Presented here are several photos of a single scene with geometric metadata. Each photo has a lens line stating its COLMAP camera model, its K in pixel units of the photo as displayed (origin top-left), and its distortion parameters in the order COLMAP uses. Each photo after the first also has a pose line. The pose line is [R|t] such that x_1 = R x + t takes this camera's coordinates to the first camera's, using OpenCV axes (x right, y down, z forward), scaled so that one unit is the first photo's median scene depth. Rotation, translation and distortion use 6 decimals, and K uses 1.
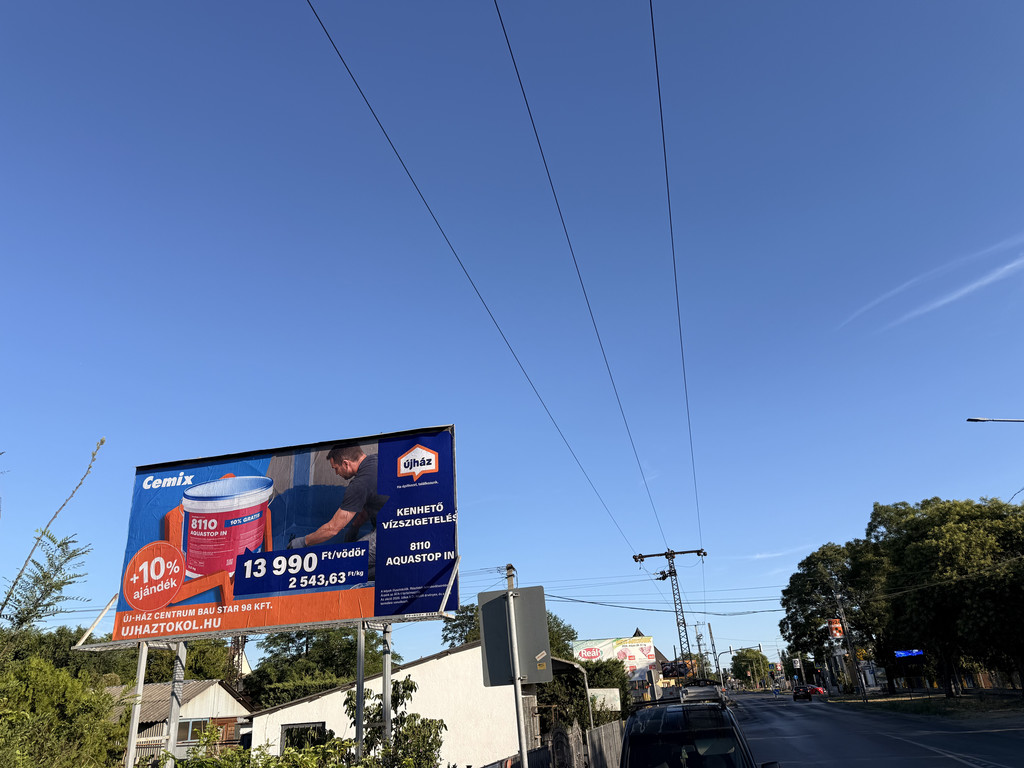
lens RADIAL K [[727.4, 0, 514.1], [0, 727.4, 383.6], [0, 0, 1]] dist [0.059184, -0.069159]
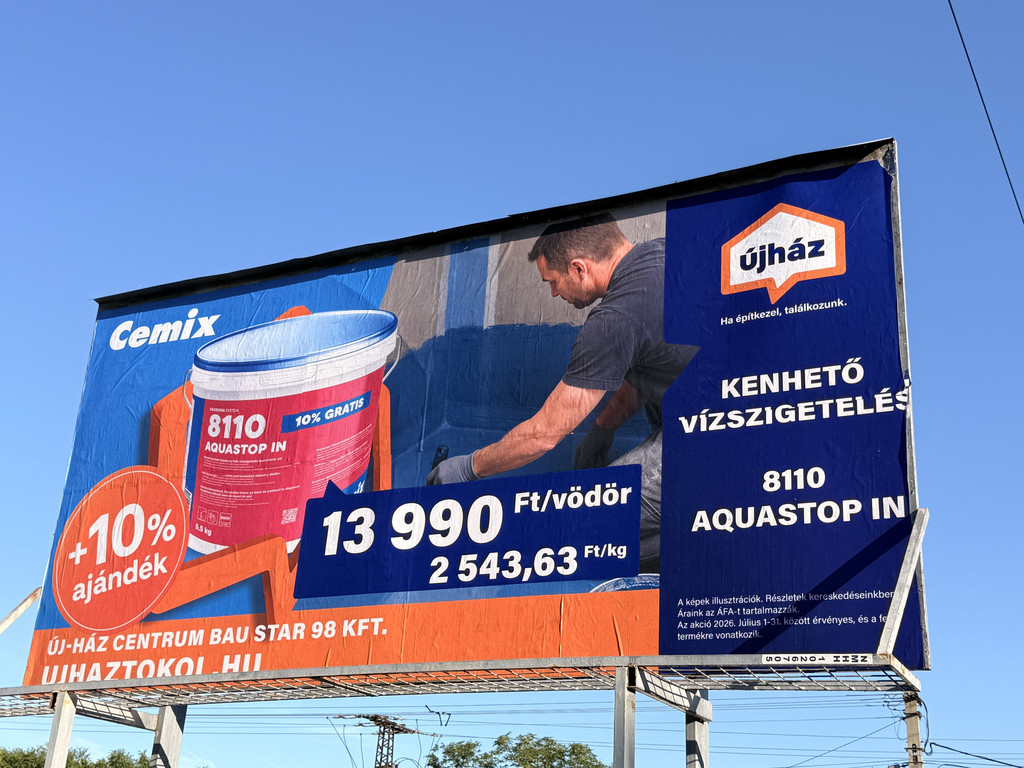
lens RADIAL K [[1299.0, 0, 515.1], [0, 1299.0, 382.0], [0, 0, 1]] dist [0.103408, 0.000000]
pose [[0.963053, 0.009280, -0.269150, -0.087235], [-0.008807, 0.999957, 0.002965, 0.169773], [0.269166, -0.000485, 0.963094, 0.369044]]
